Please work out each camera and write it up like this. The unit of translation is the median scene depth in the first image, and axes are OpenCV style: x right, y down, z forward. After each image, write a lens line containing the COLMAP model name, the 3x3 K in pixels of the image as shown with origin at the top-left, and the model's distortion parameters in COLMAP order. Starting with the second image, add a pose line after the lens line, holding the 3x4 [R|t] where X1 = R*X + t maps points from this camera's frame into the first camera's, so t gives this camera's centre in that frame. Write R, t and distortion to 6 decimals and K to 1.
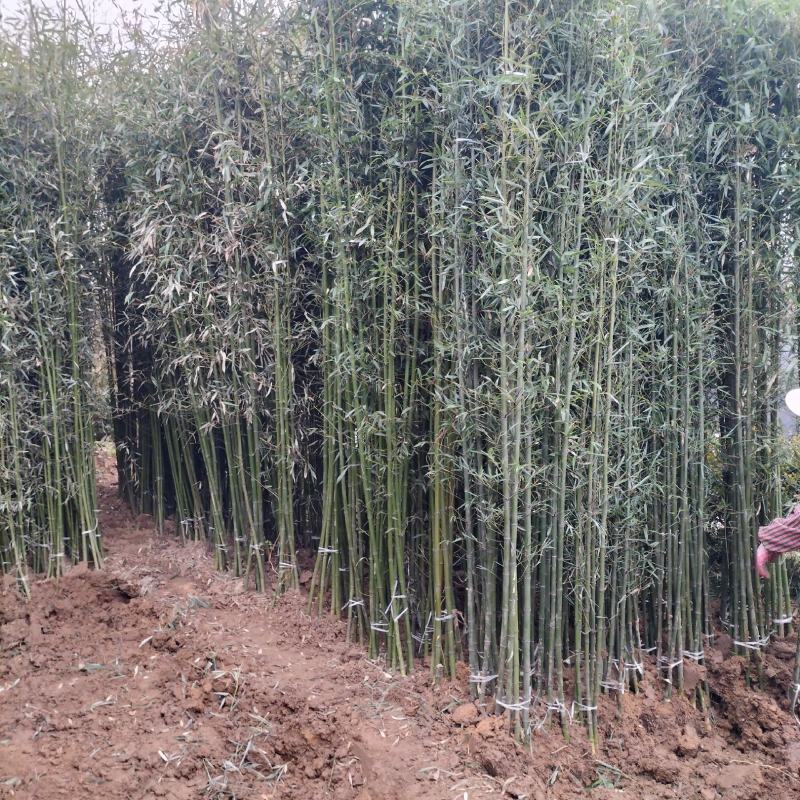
lens RADIAL K [[815.4, 0, 400.0], [0, 815.4, 400.0], [0, 0, 1]] dist [0.093455, -0.126235]
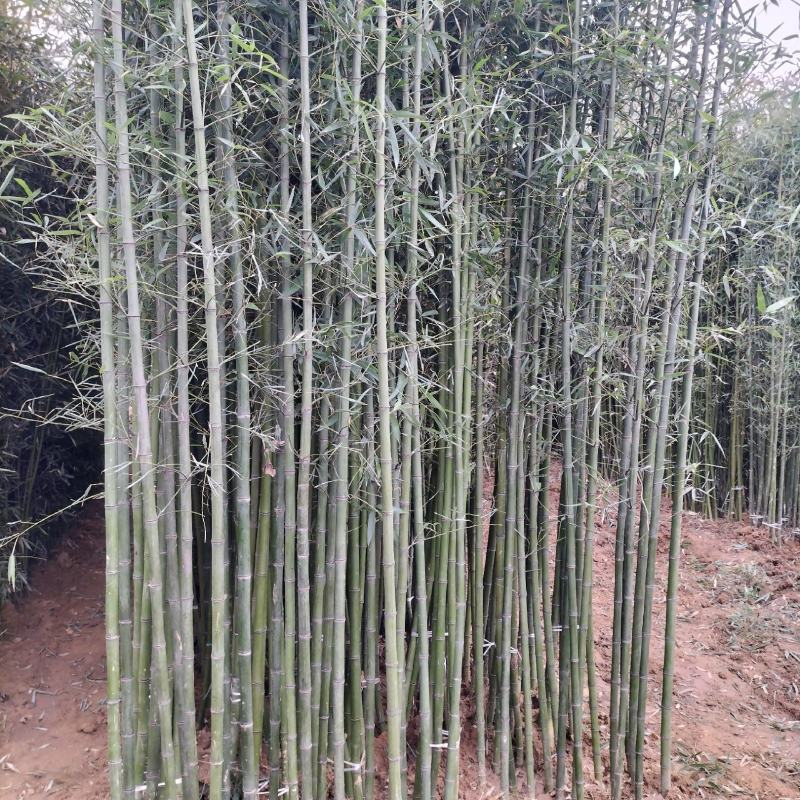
lens RADIAL K [[815.4, 0, 400.0], [0, 815.4, 400.0], [0, 0, 1]] dist [0.093455, -0.126235]
pose [[0.936370, 0.034118, -0.349351, -0.016016], [-0.030121, 0.999404, 0.016867, 0.063646], [0.349719, -0.005271, 0.936840, -1.219572]]
